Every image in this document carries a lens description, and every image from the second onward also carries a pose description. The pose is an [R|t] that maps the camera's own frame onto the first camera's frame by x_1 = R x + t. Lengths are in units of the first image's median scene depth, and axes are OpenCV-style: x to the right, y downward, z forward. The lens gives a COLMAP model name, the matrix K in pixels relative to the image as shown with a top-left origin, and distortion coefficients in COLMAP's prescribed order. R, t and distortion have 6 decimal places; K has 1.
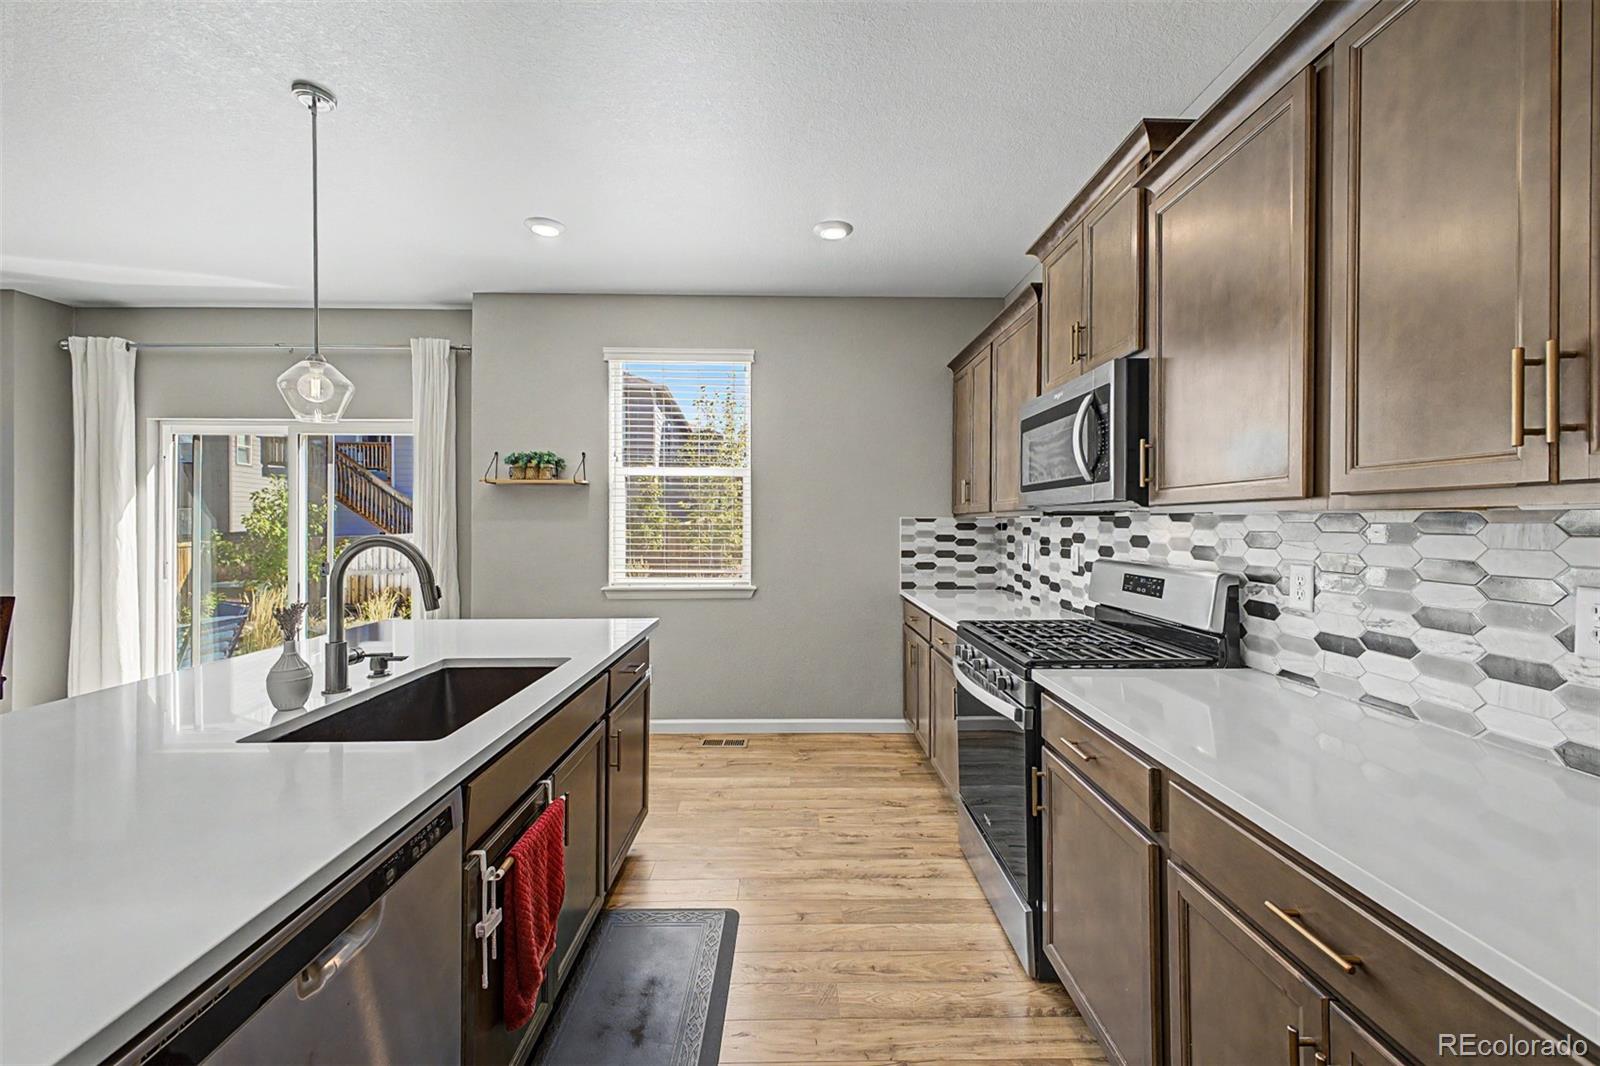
lens RADIAL K [[631.0, 0, 803.2], [0, 631.0, 523.3], [0, 0, 1]] dist [0.027867, -0.011213]
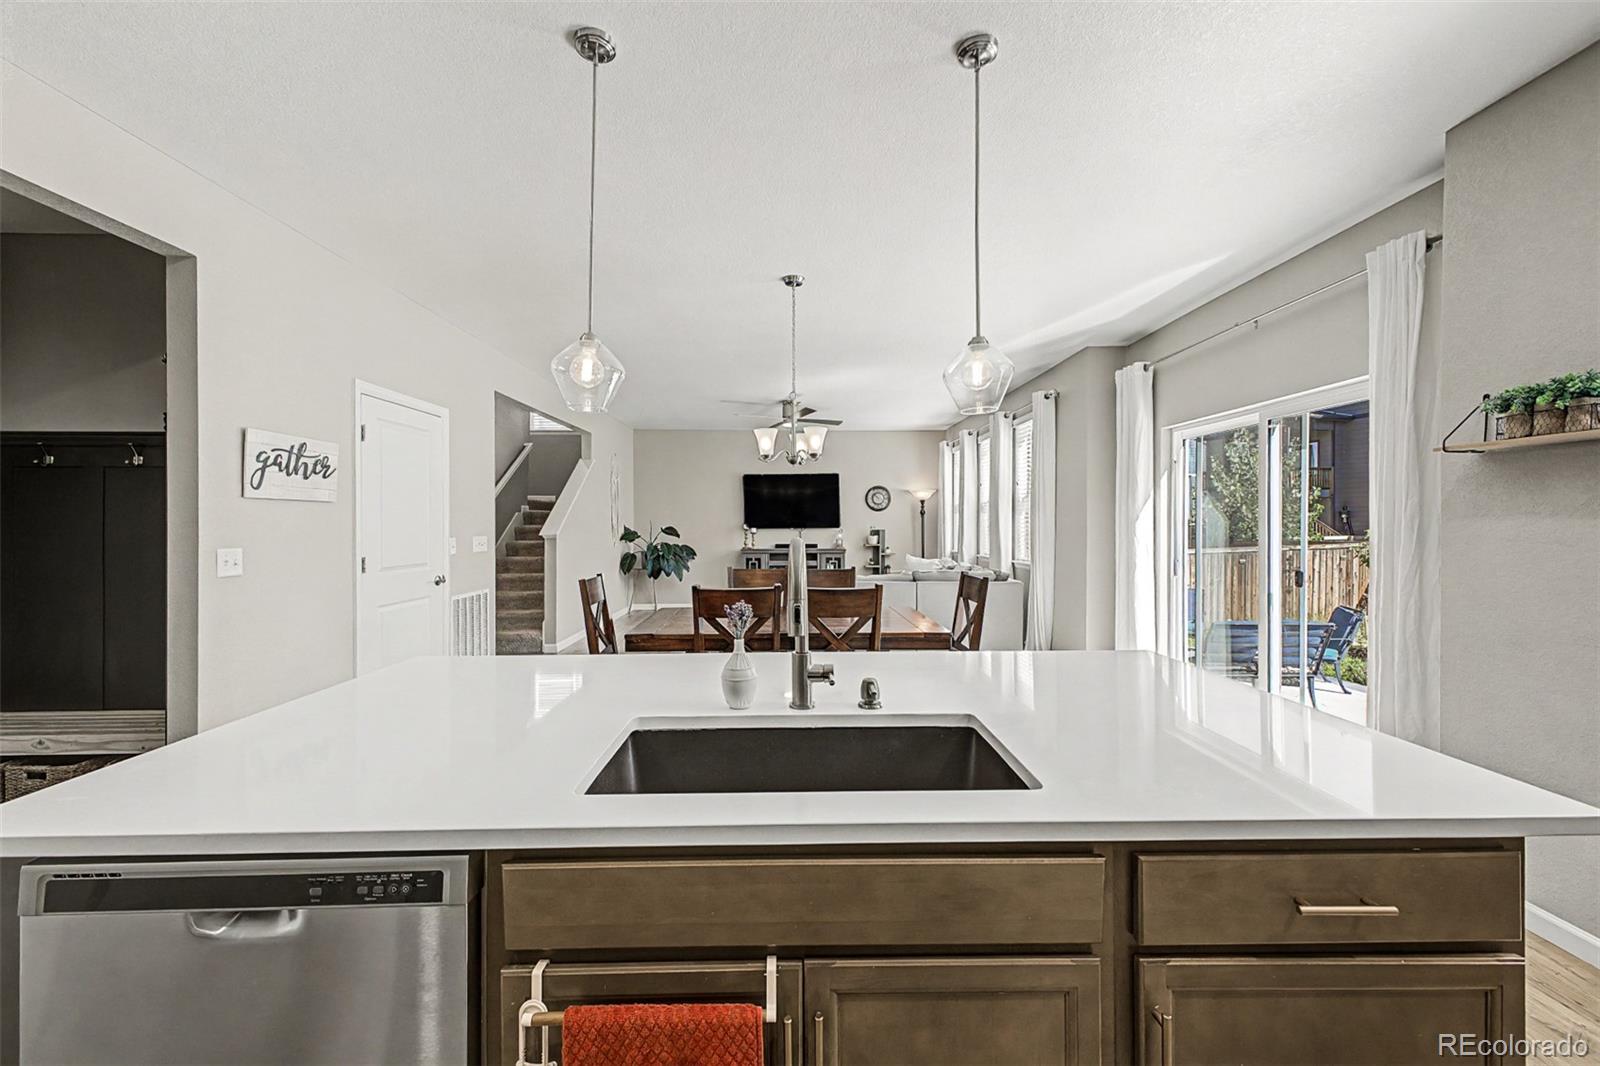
lens RADIAL K [[631.0, 0, 803.2], [0, 631.0, 523.3], [0, 0, 1]] dist [0.027867, -0.011213]
pose [[0.005008, -0.000063, -0.999987, 0.075392], [0.000836, 1.000000, -0.000059, -0.000235], [0.999987, -0.000836, 0.005008, 0.413601]]
